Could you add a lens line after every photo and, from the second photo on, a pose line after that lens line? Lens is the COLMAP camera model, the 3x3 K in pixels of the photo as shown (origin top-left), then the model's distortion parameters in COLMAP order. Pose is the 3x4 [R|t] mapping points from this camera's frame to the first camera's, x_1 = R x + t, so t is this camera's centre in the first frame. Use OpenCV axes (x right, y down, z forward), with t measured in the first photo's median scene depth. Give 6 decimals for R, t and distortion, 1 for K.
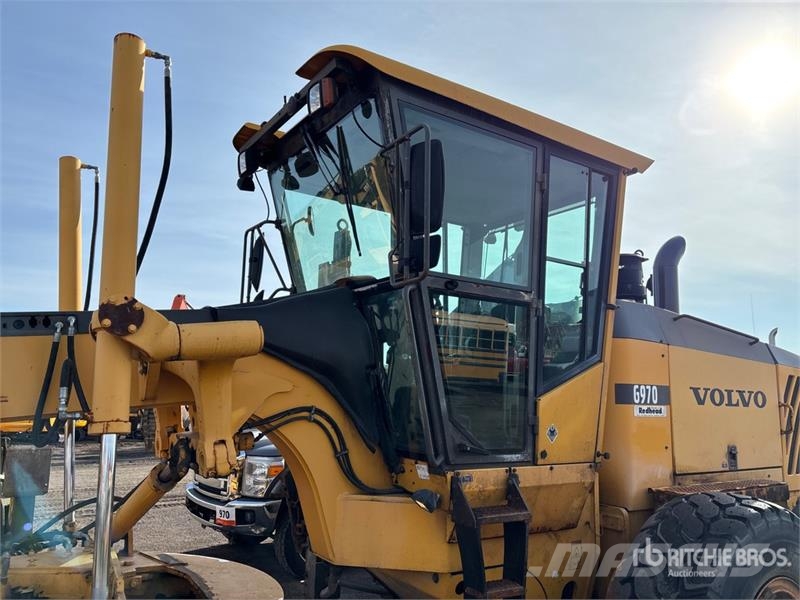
lens RADIAL K [[625.0, 0, 400.0], [0, 625.0, 300.0], [0, 0, 1]] dist [0.049273, -0.100201]
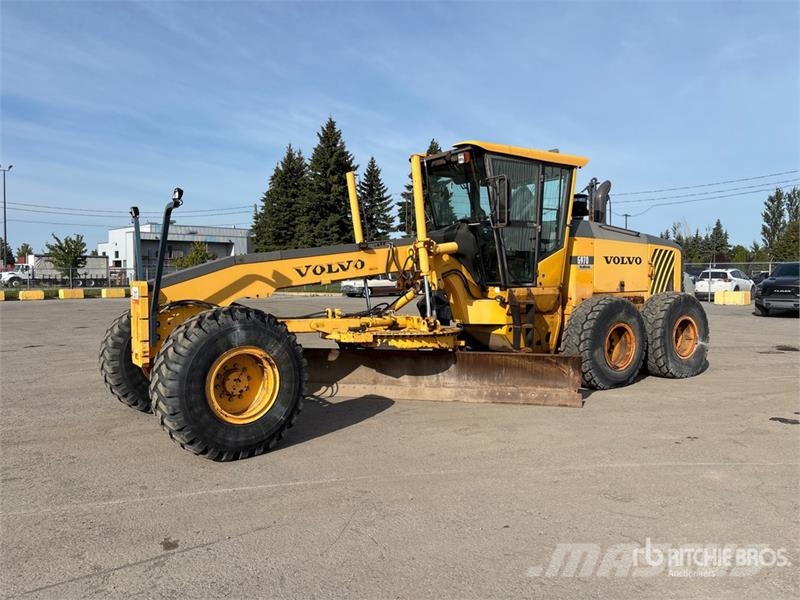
lens RADIAL K [[606.9, 0, 400.0], [0, 606.9, 300.0], [0, 0, 1]] dist [0.077842, -0.074411]
pose [[0.999512, -0.030980, 0.003934, -0.391200], [0.029531, 0.978629, 0.203502, -0.240215], [-0.010155, -0.203287, 0.979067, -1.597843]]
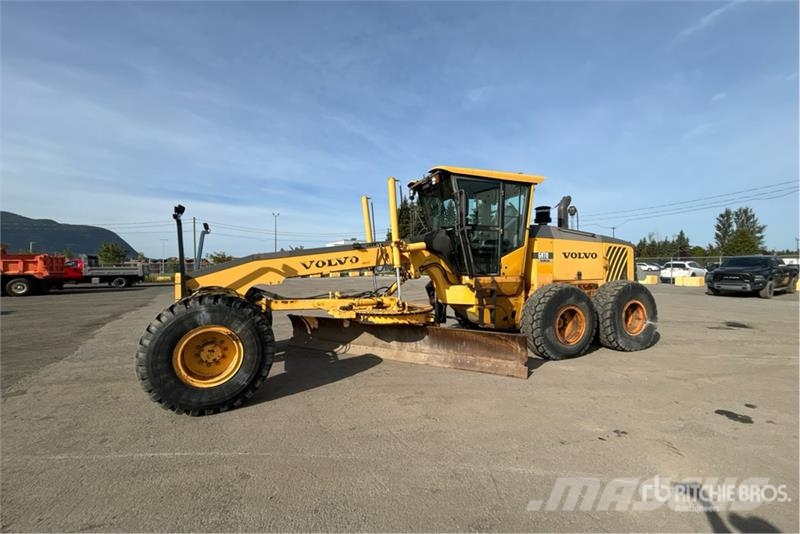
lens RADIAL K [[319.5, 0, 400.0], [0, 319.5, 267.0], [0, 0, 1]] dist [0.009204, -0.000096]
pose [[0.970400, -0.030920, -0.239516, 0.097843], [0.070106, 0.985130, 0.156860, -0.114164], [0.231105, -0.169008, 0.958137, -0.852462]]
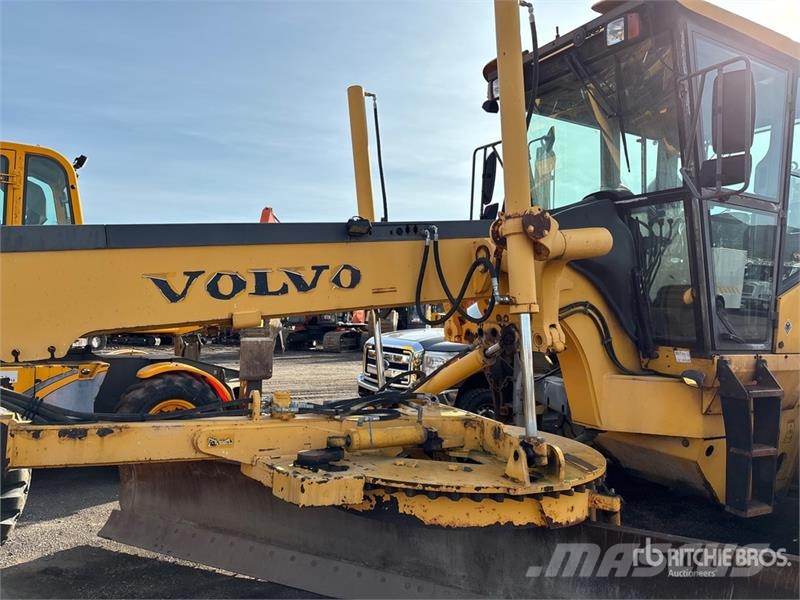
lens RADIAL K [[625.0, 0, 400.0], [0, 625.0, 300.0], [0, 0, 1]] dist [0.049273, -0.100201]
pose [[0.996113, 0.009278, -0.087598, -0.375154], [0.002982, 0.990316, 0.138797, 0.000543], [0.088037, -0.138519, 0.986439, -0.197836]]
